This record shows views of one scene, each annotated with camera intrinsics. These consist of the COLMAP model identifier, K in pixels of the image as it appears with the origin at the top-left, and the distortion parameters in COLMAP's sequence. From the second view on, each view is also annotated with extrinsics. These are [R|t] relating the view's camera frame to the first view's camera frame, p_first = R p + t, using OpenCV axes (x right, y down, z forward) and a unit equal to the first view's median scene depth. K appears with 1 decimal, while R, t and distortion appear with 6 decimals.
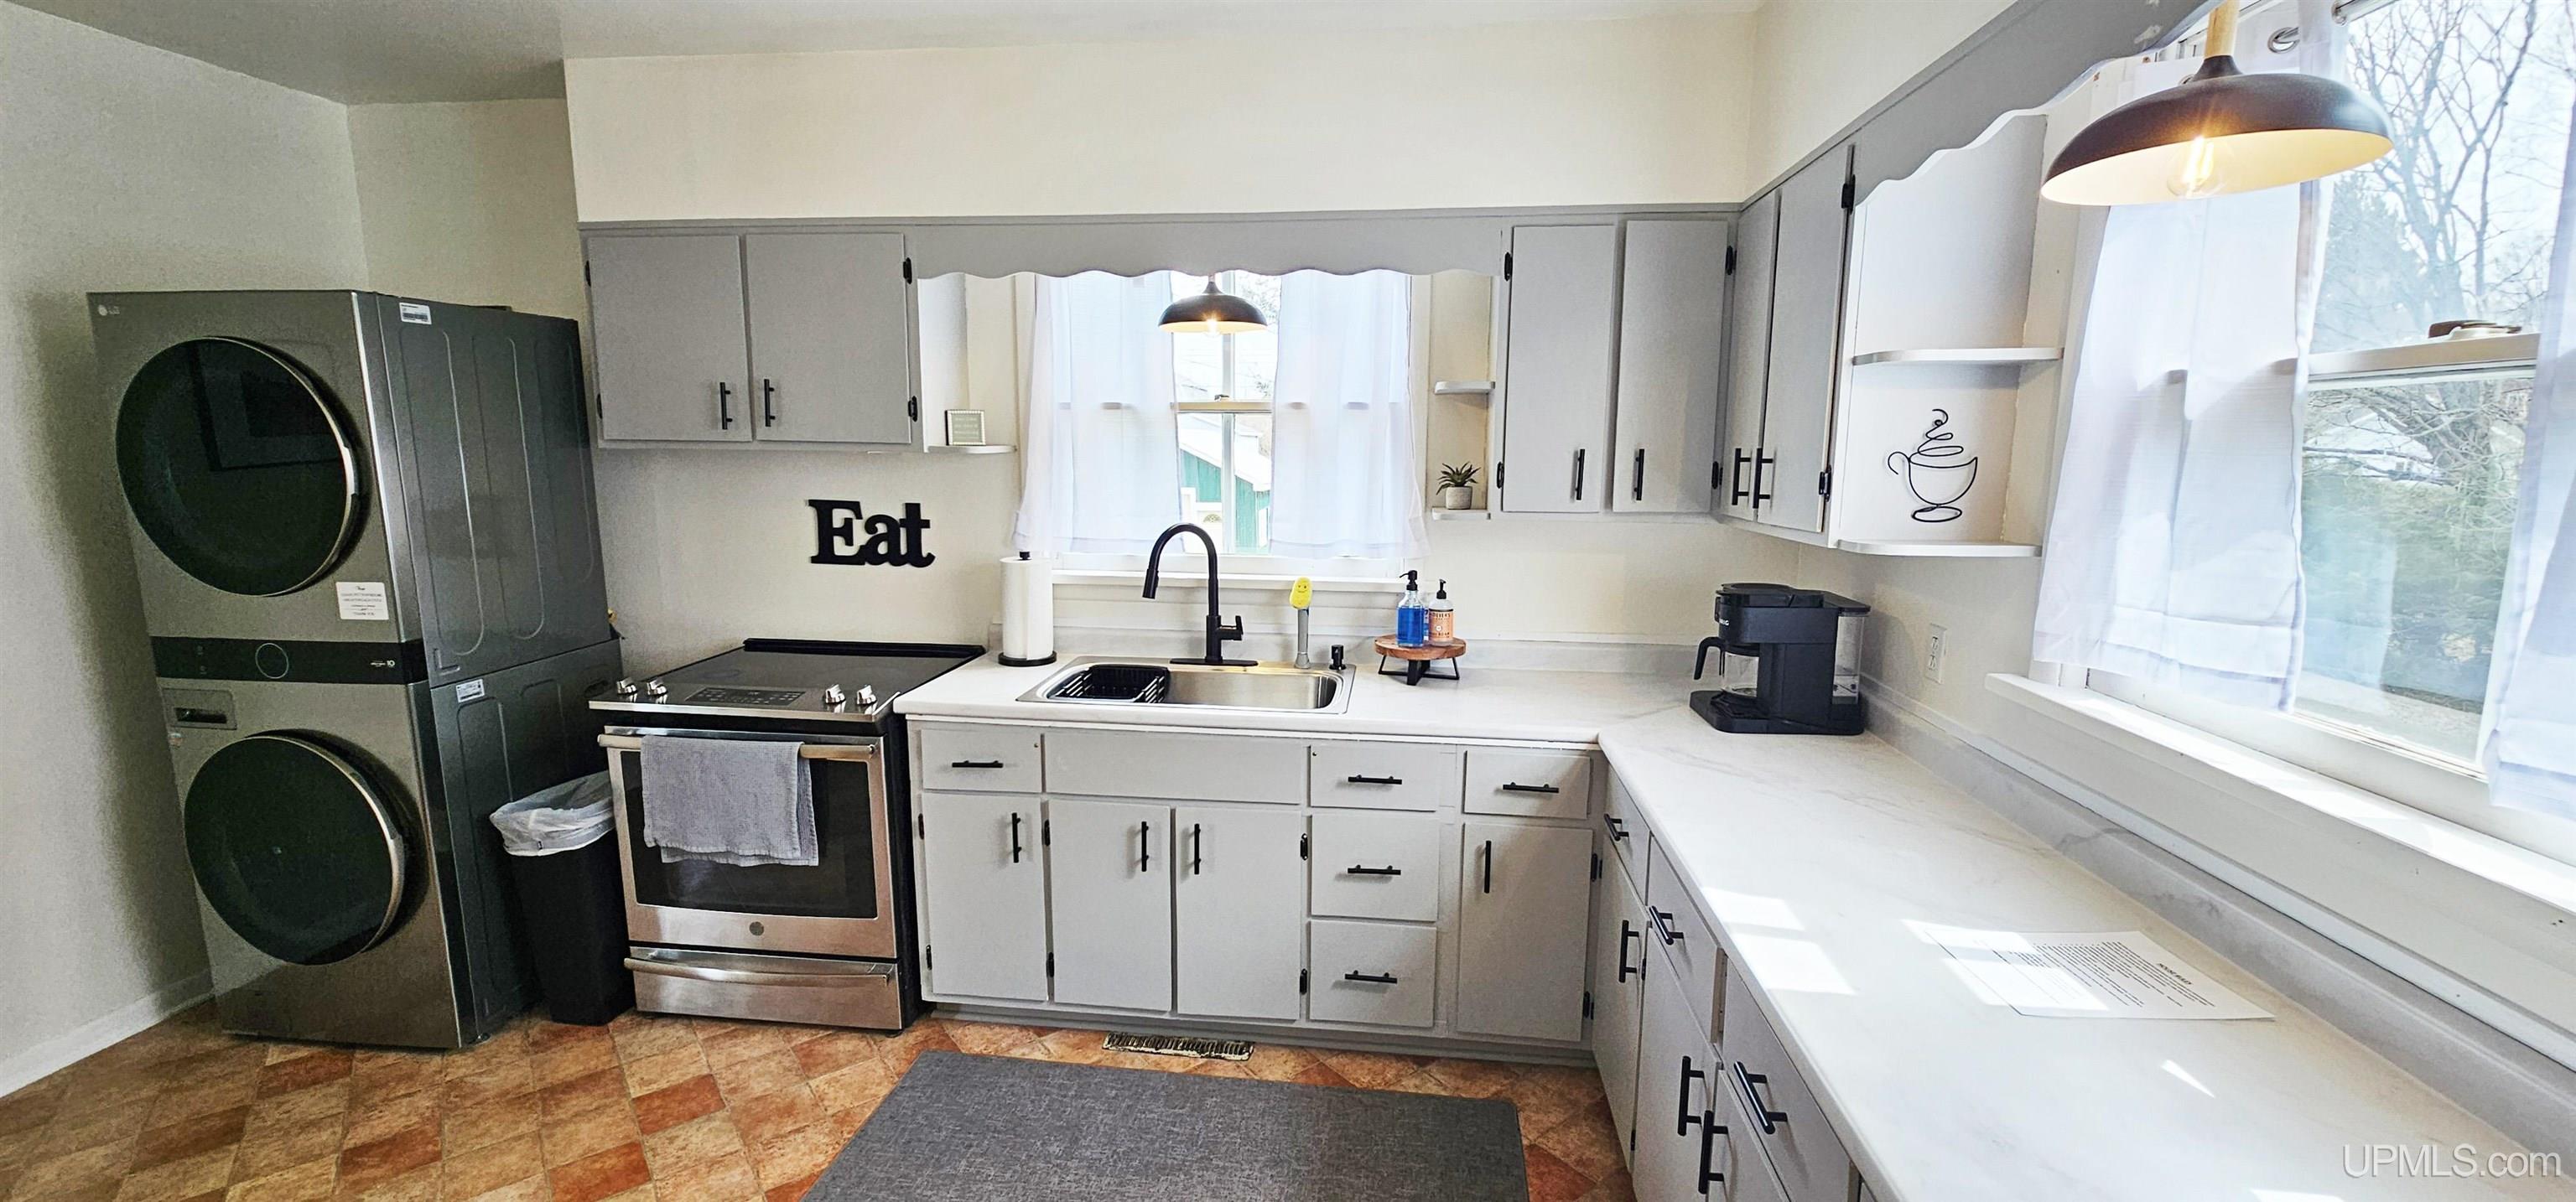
lens RADIAL K [[1041.8, 0, 1294.5], [0, 1041.8, 609.2], [0, 0, 1]] dist [-0.000924, -0.000822]
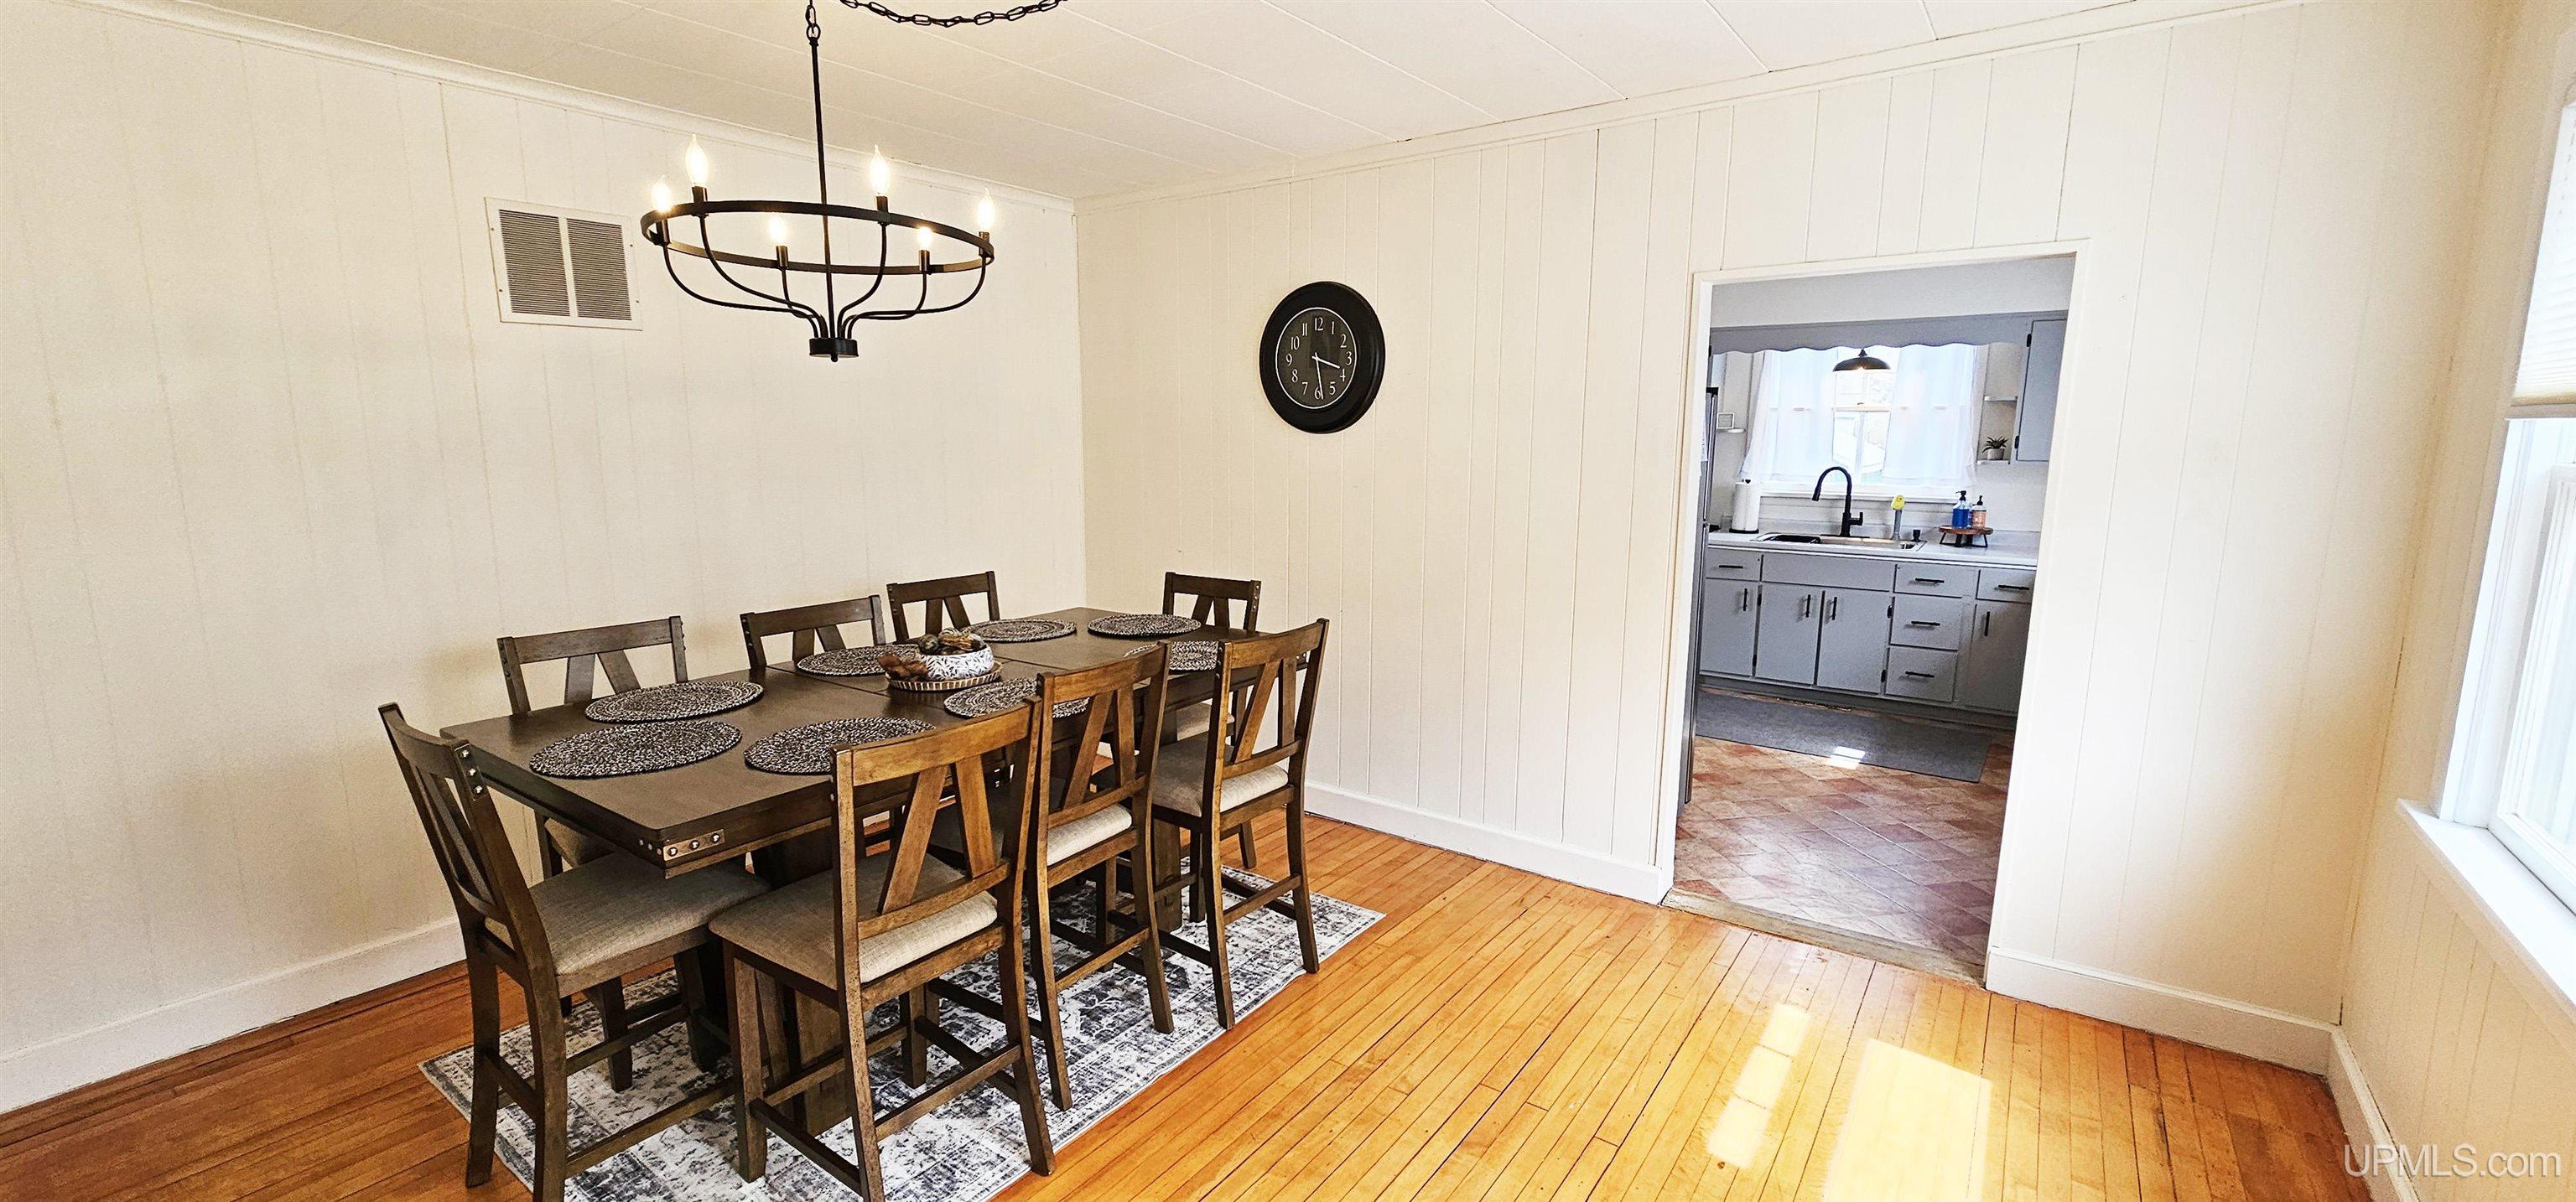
lens RADIAL K [[1041.8, 0, 1289.4], [0, 1041.8, 608.2], [0, 0, 1]] dist [-0.000924, -0.000822]
pose [[0.865786, 0.077631, -0.494356, -0.000865], [-0.074418, 0.996883, 0.026214, 0.229171], [0.494850, 0.014093, 0.868864, -1.355053]]
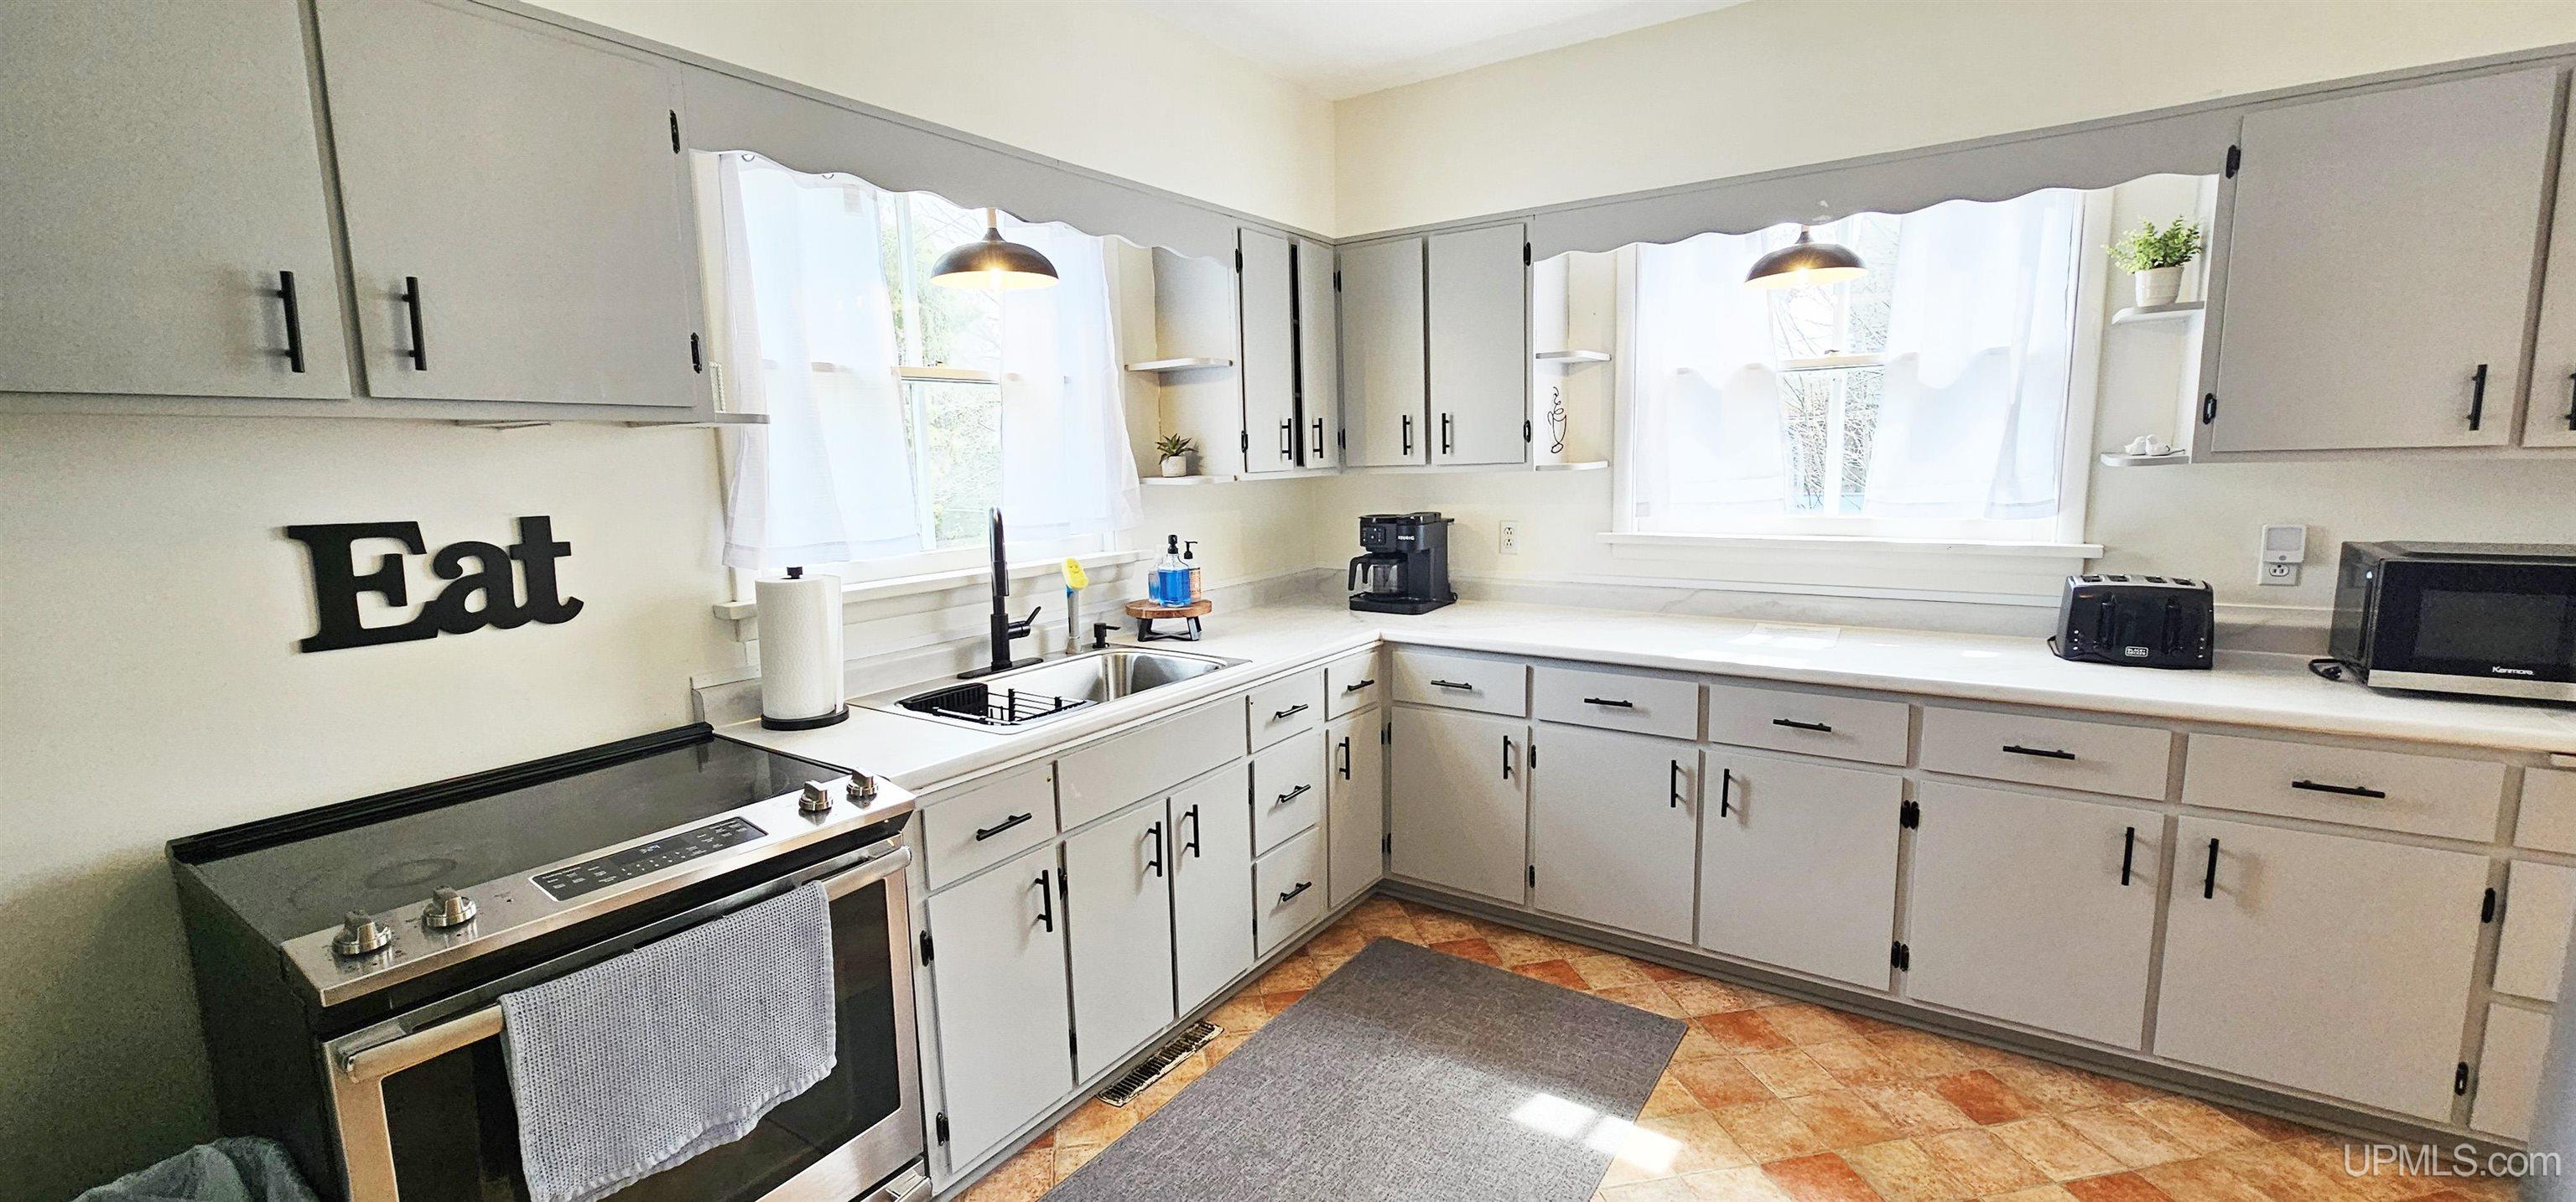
lens RADIAL K [[1041.8, 0, 1291.0], [0, 1041.8, 606.4], [0, 0, 1]] dist [-0.000924, -0.000822]
pose [[0.463547, -0.150312, 0.873230, -0.760107], [0.168791, 0.982440, 0.079510, -0.029375], [-0.869847, 0.110537, 0.480779, 0.390344]]
